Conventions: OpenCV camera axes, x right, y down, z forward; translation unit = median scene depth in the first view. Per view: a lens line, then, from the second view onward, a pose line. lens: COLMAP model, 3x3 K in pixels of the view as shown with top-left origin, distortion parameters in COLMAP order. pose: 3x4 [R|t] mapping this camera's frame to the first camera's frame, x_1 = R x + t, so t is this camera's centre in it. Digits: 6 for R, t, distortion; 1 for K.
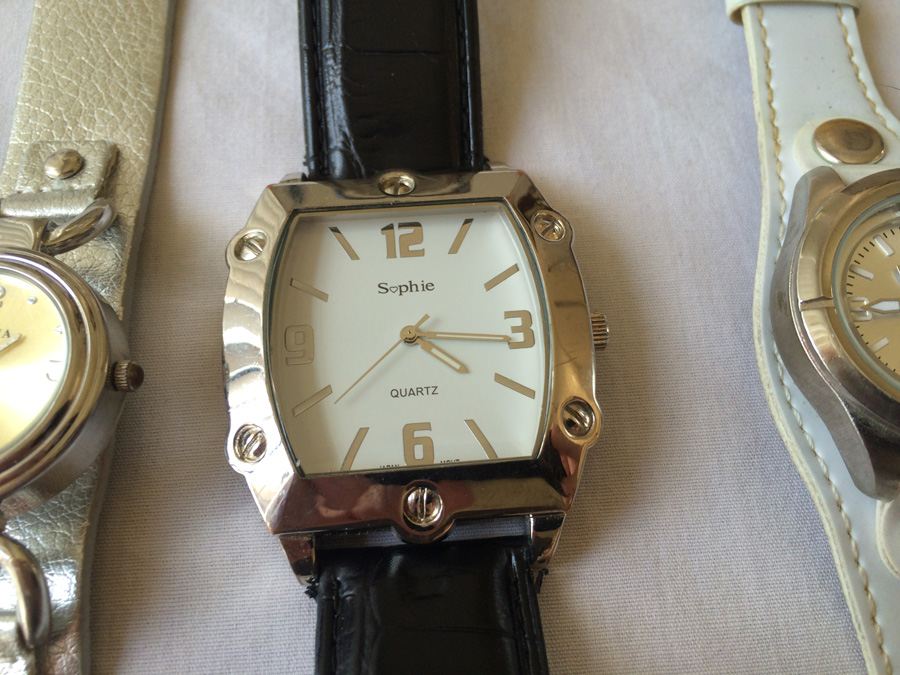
lens RADIAL K [[761.5, 0, 452.3], [0, 761.5, 337.5], [0, 0, 1]] dist [0.068565, -0.078892]
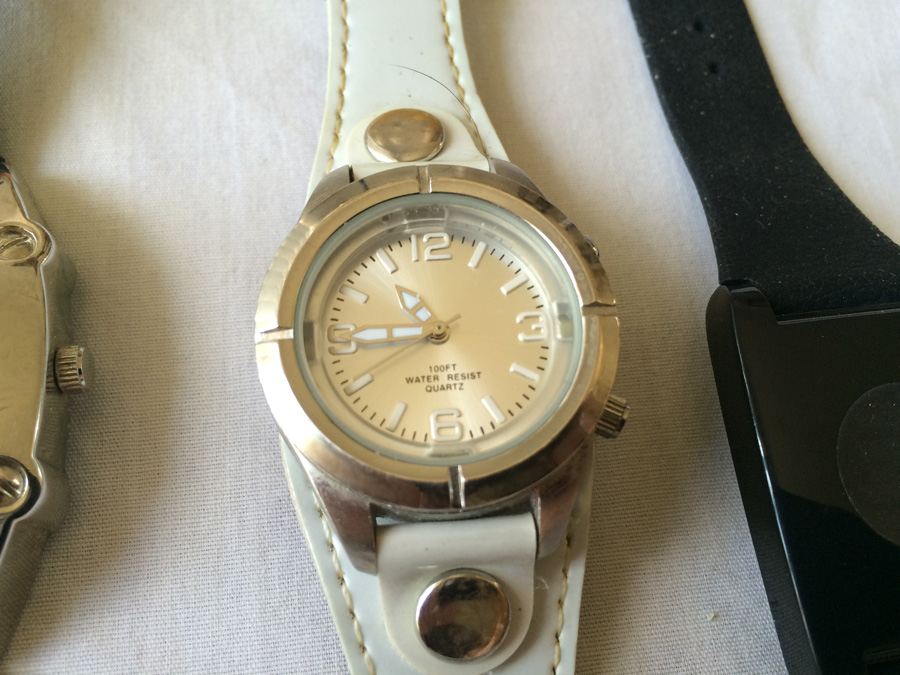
lens RADIAL K [[761.5, 0, 447.5], [0, 761.5, 334.4], [0, 0, 1]] dist [0.068565, -0.078892]
pose [[0.999526, -0.021719, 0.021833, 0.487599], [0.021879, 0.999736, -0.007081, -0.026083], [-0.021673, 0.007555, 0.999737, 0.147822]]
